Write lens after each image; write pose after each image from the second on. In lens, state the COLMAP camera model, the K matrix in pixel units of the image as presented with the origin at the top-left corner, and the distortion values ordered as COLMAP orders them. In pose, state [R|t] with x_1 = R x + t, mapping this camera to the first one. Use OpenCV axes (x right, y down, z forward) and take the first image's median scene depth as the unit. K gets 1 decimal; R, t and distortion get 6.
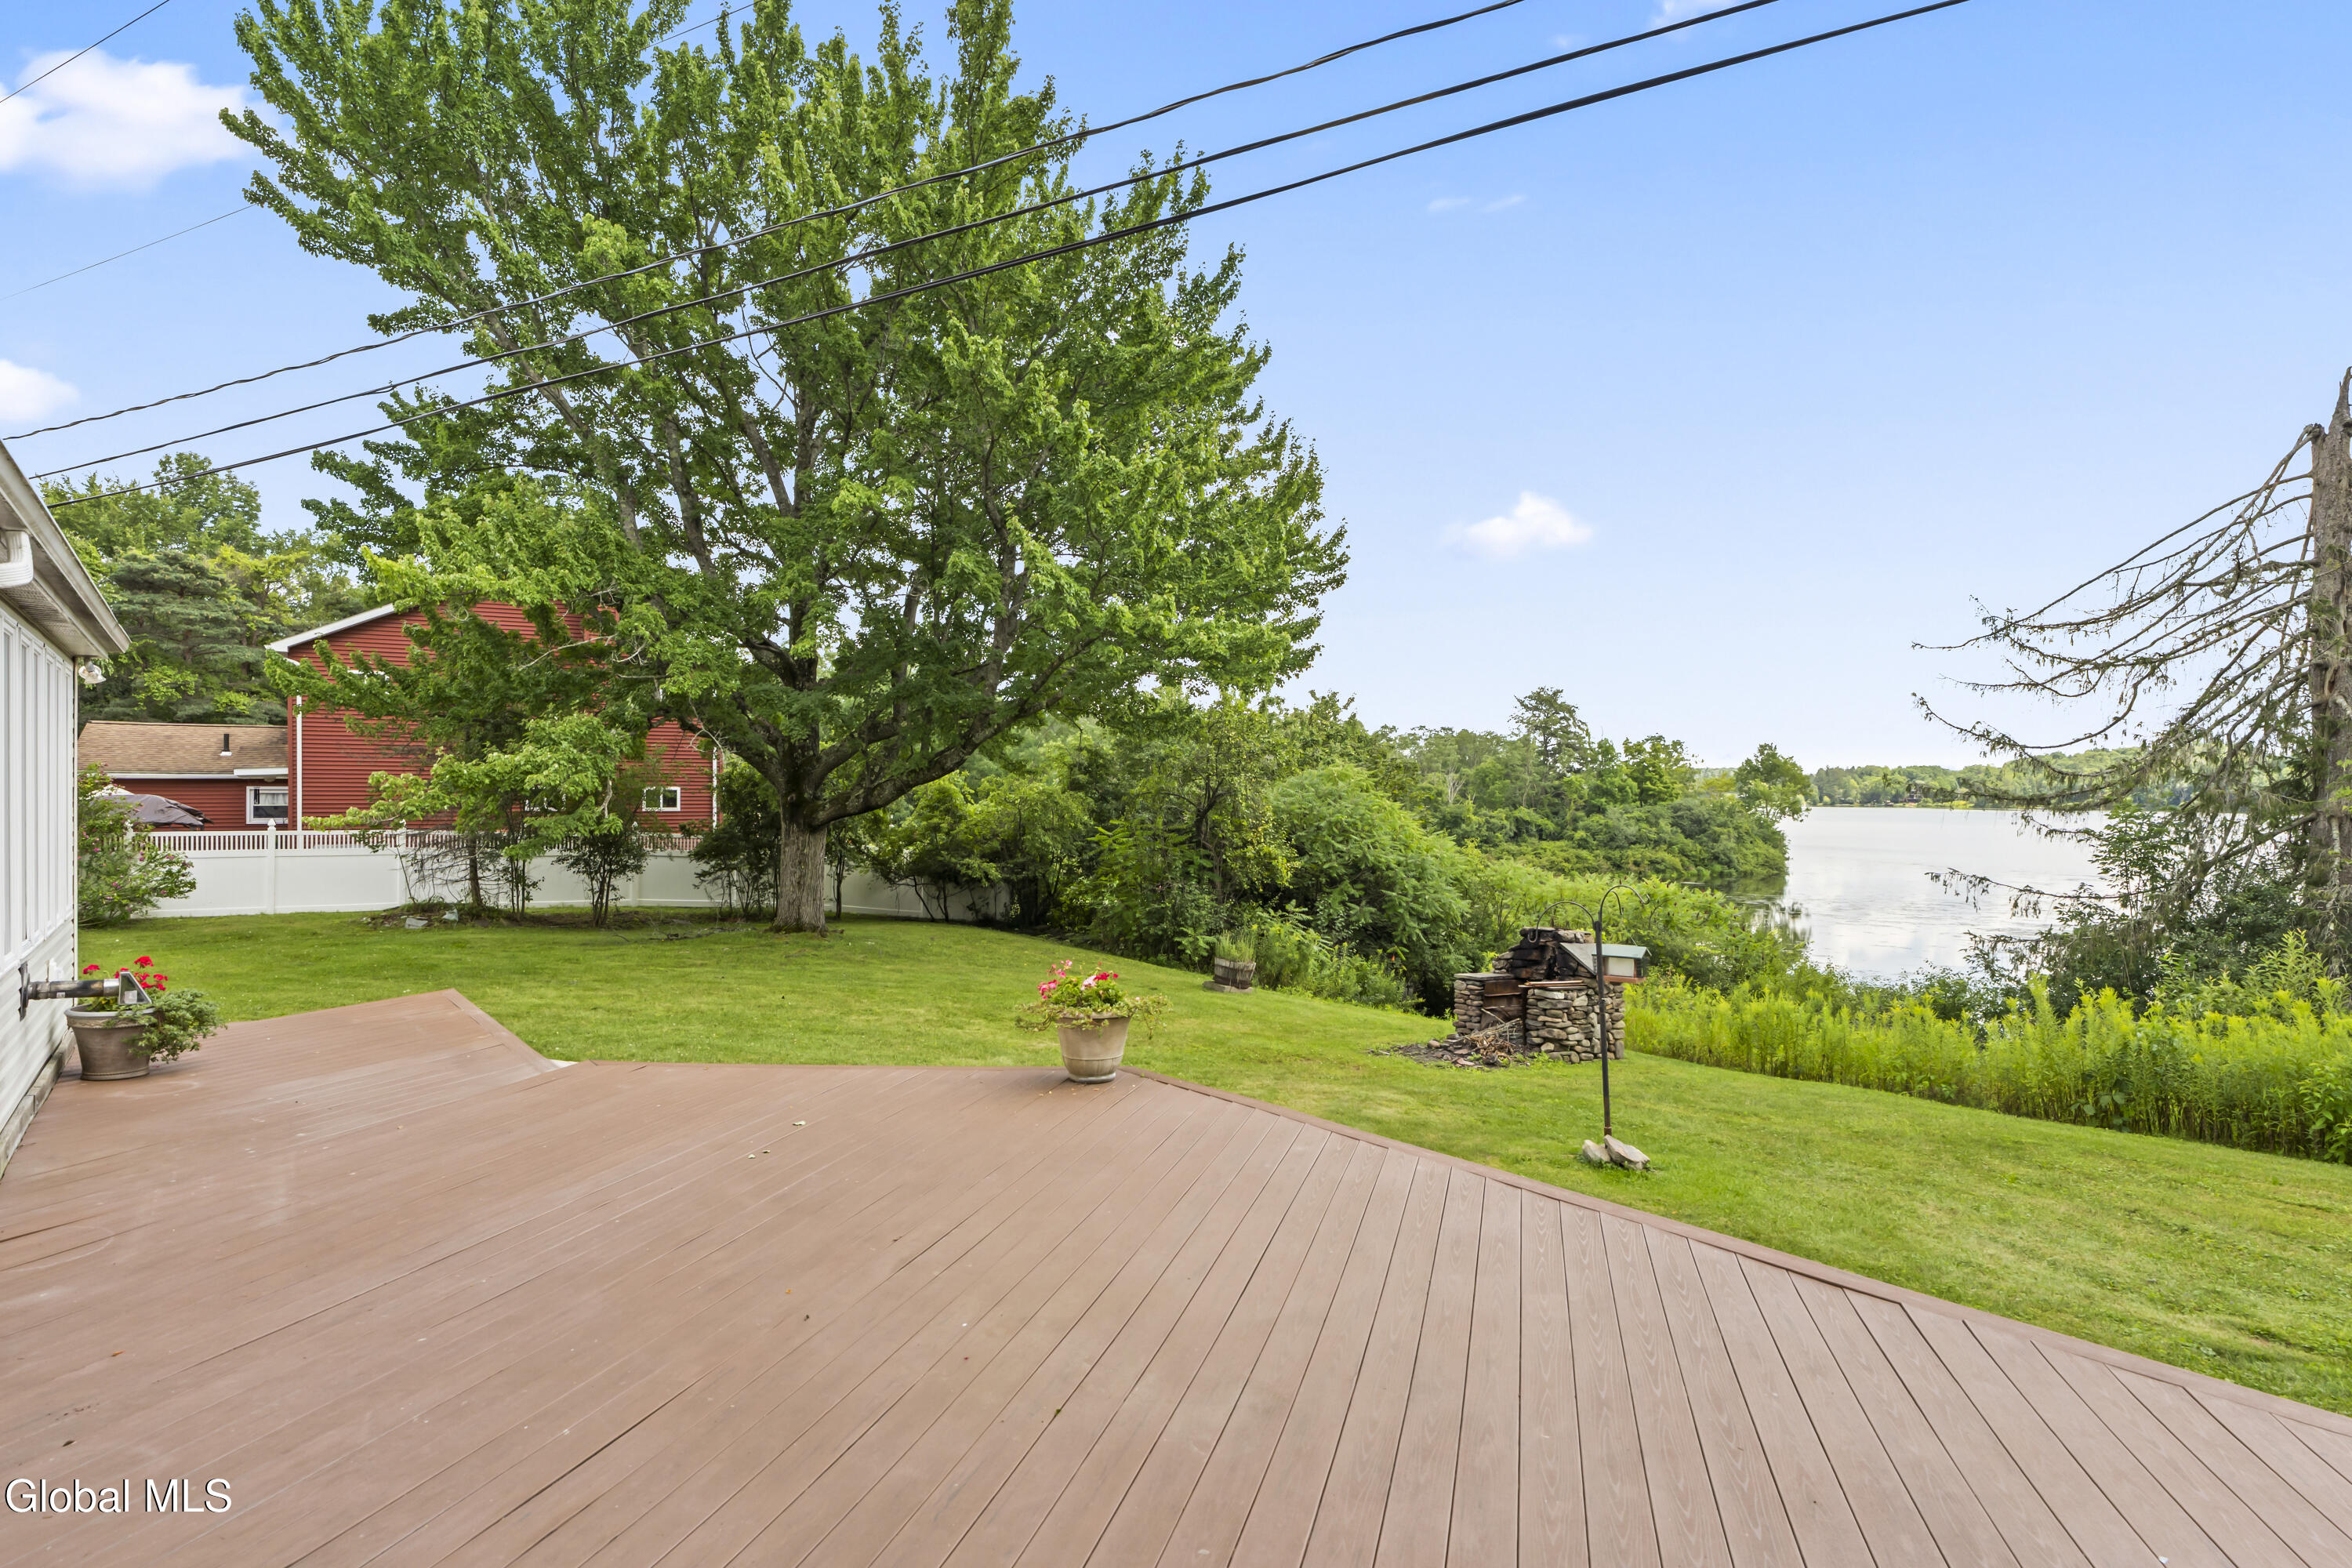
lens RADIAL K [[1284.7, 0, 1170.5], [0, 1284.7, 788.8], [0, 0, 1]] dist [-0.004832, -0.000278]
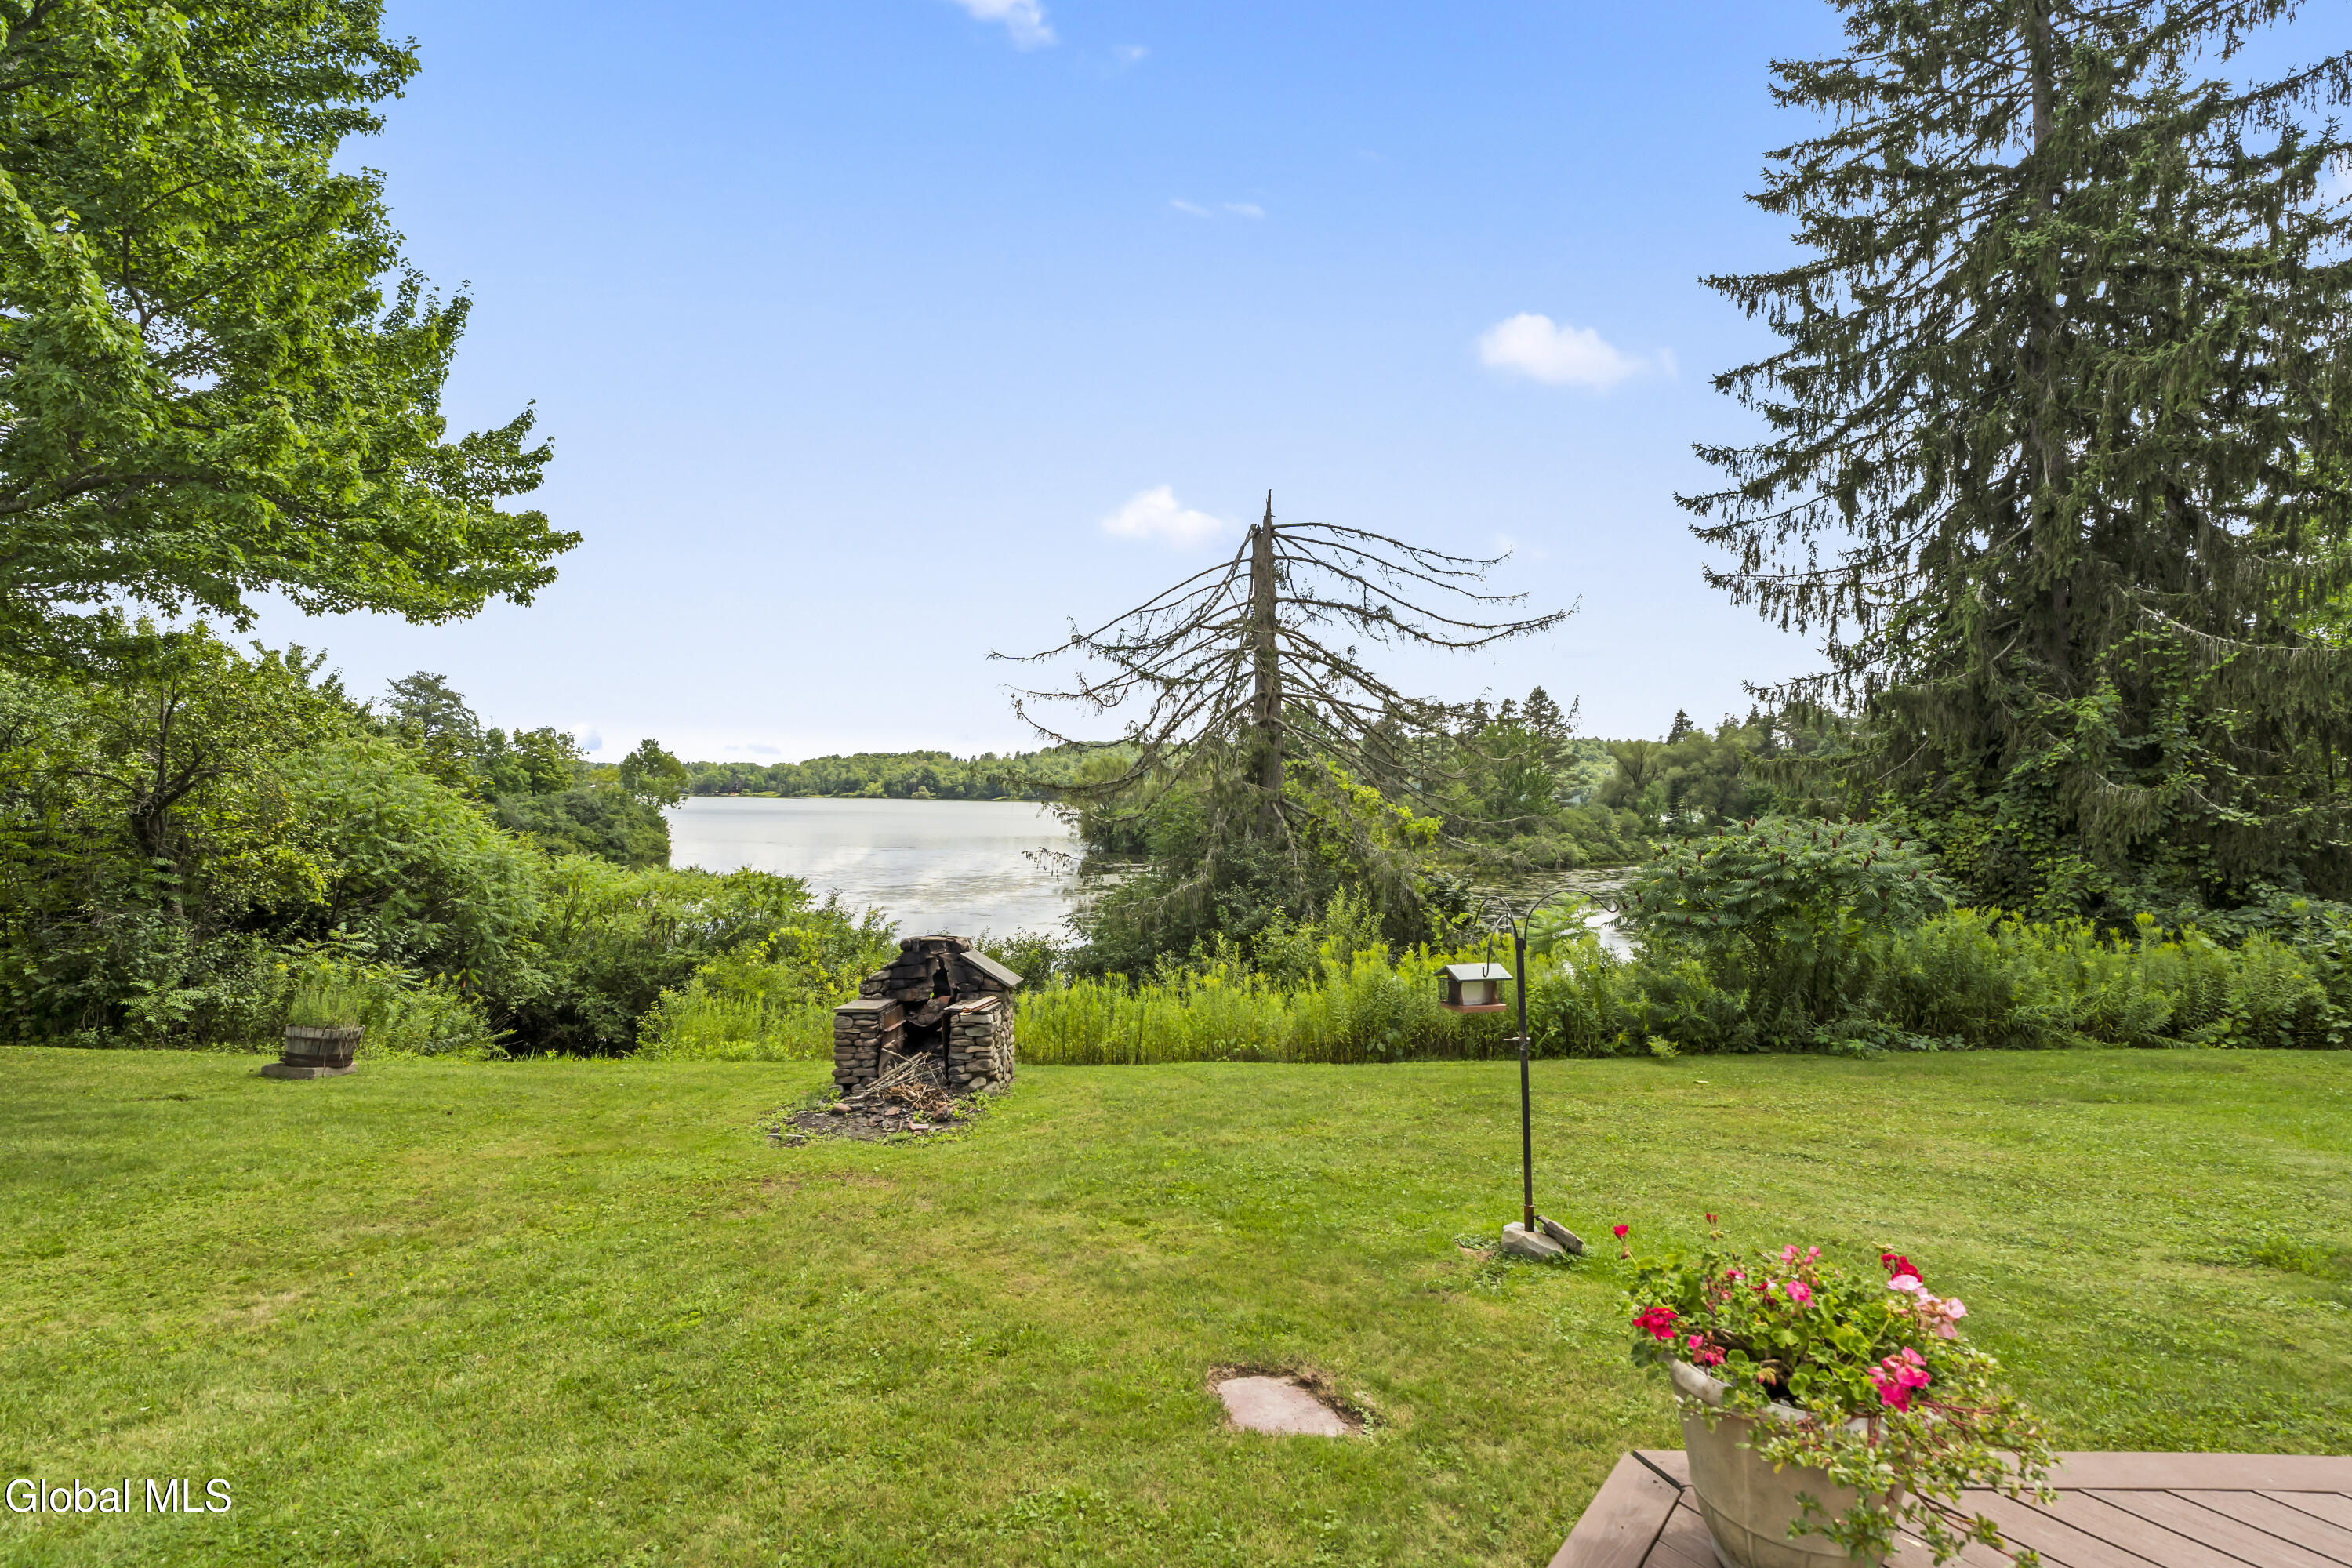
lens RADIAL K [[1113.4, 0, 1176.0], [0, 1113.4, 784.0], [0, 0, 1]] dist [-0.004787, 0.000274]
pose [[0.617170, 0.008616, 0.786782, -0.094255], [-0.011169, 0.999935, -0.002190, 0.004059], [-0.786750, -0.007436, 0.617227, 0.221108]]
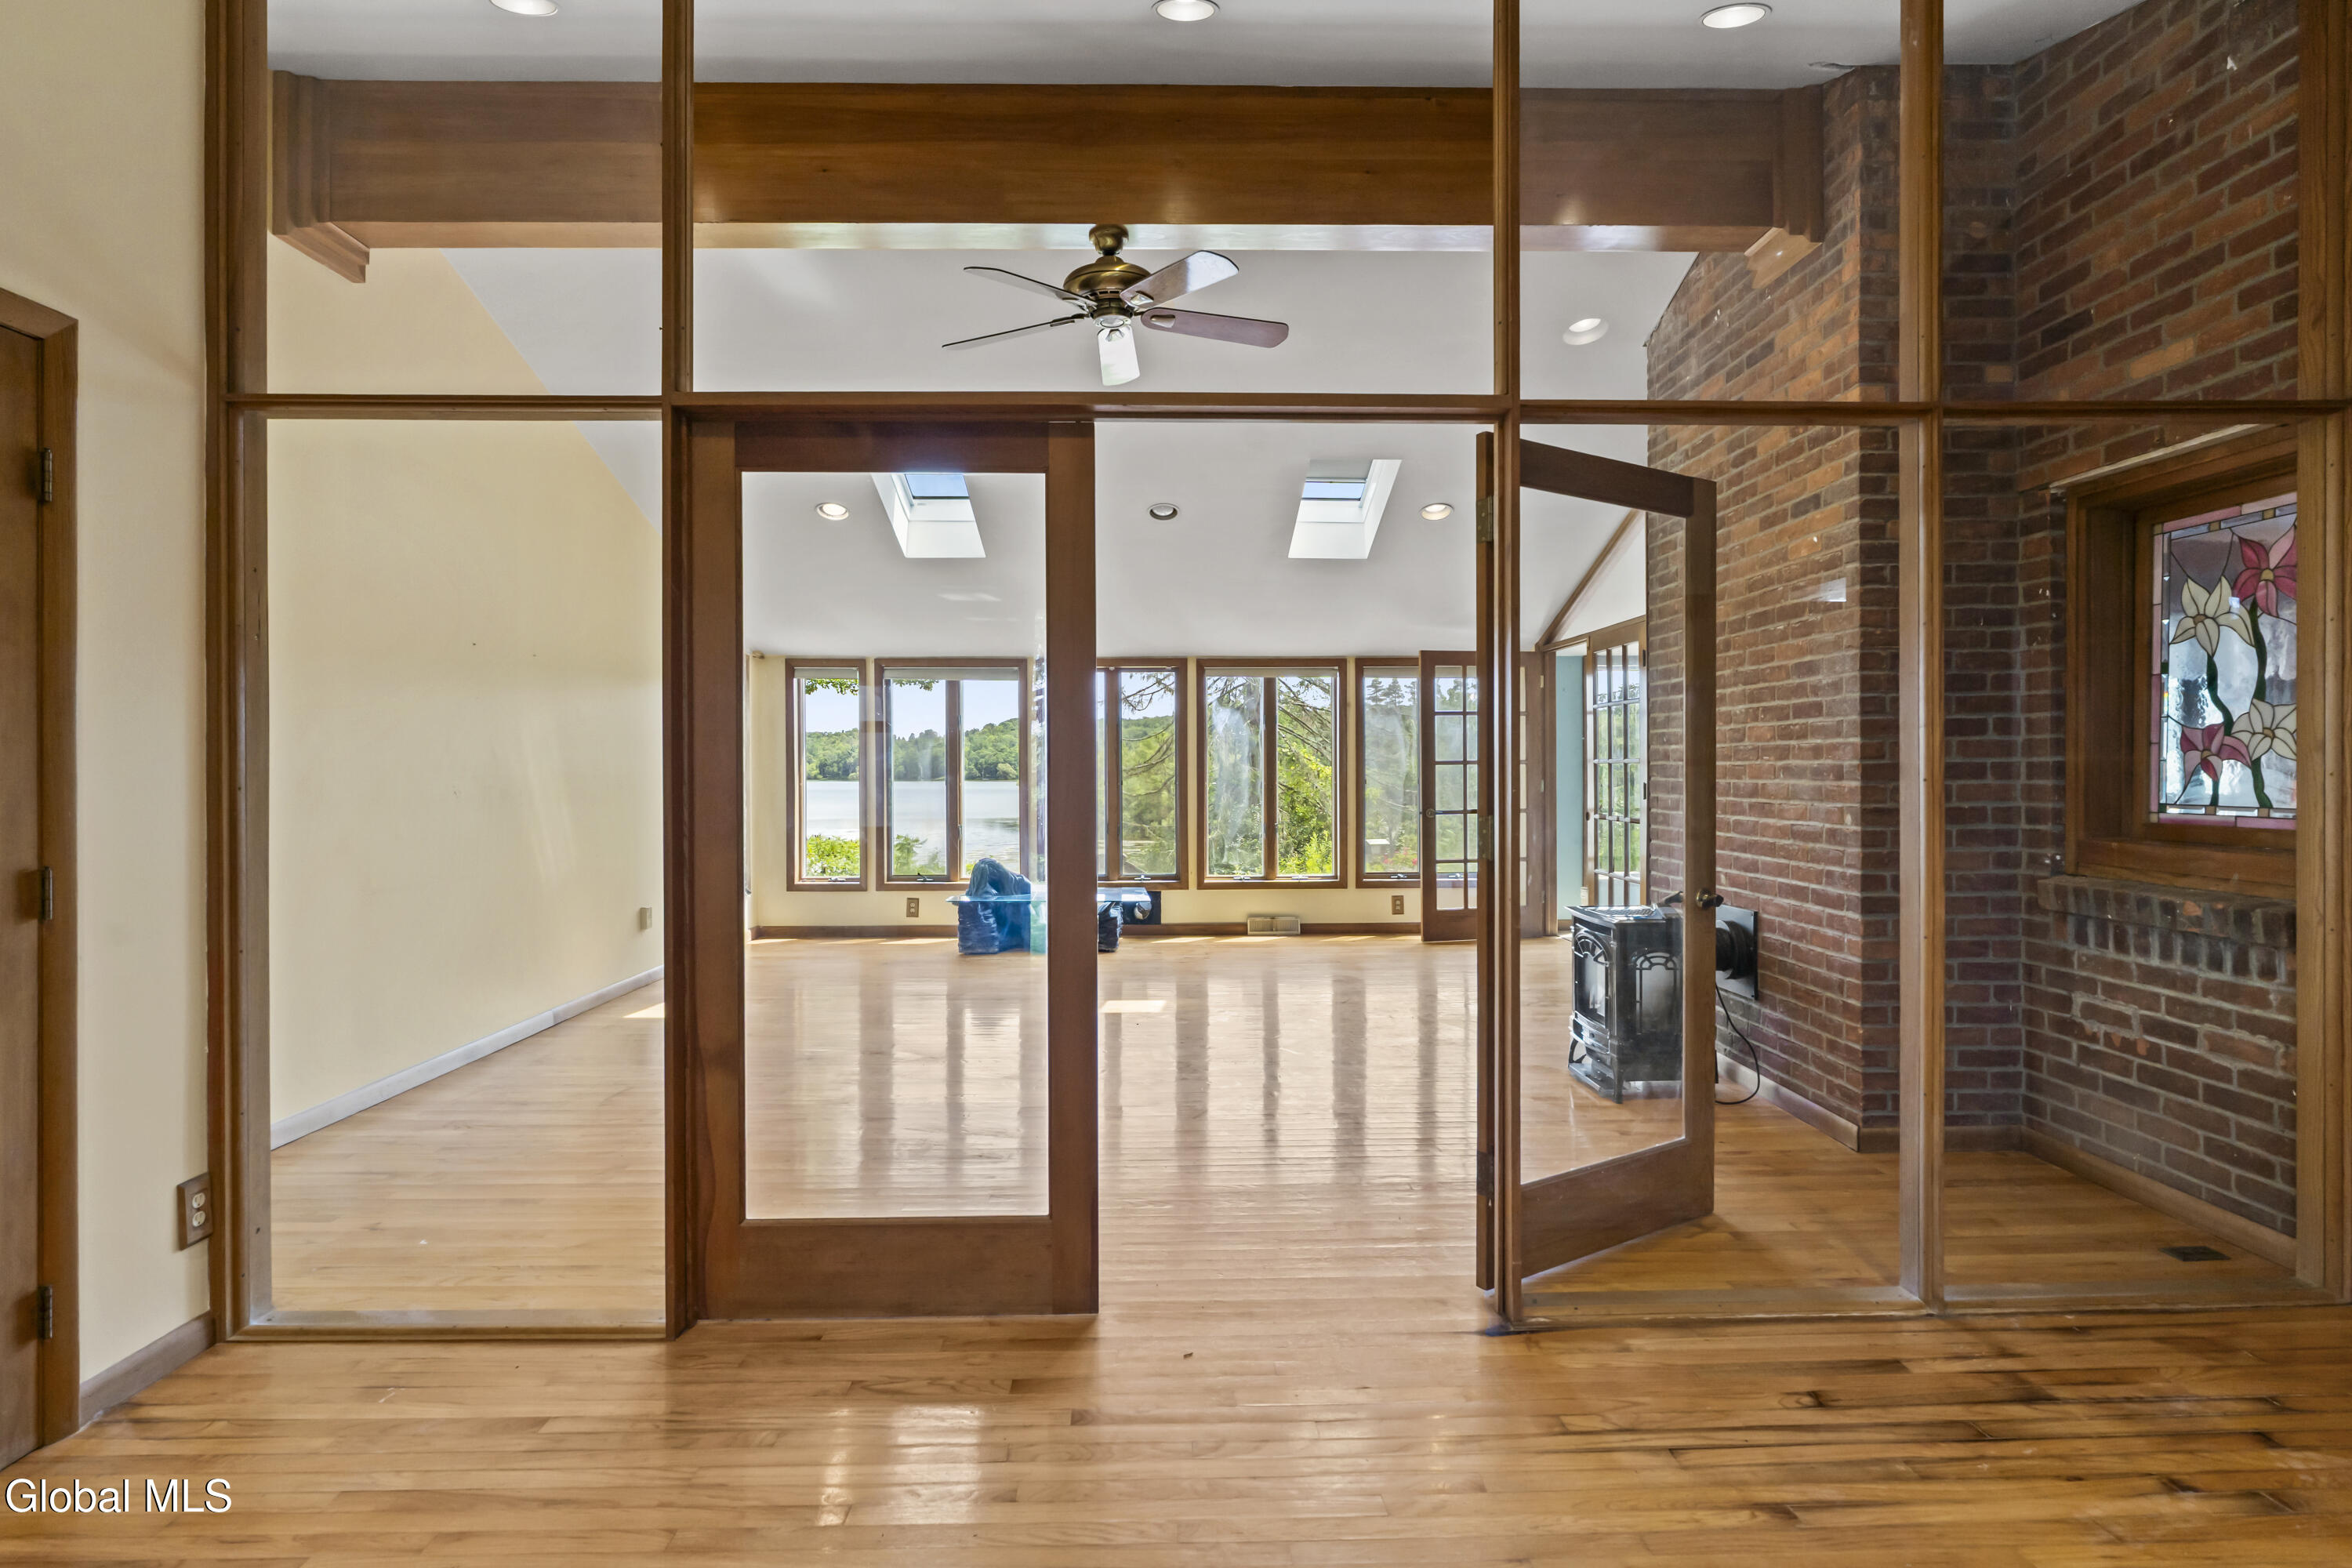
lens RADIAL K [[1165.8, 0, 1185.5], [0, 1165.8, 768.0], [0, 0, 1]] dist [-0.000743, 0.000628]
pose [[0.575272, -0.006382, 0.817937, -0.437683], [0.004366, 0.999979, 0.004731, -0.002501], [-0.817950, 0.000850, 0.575288, 0.042534]]
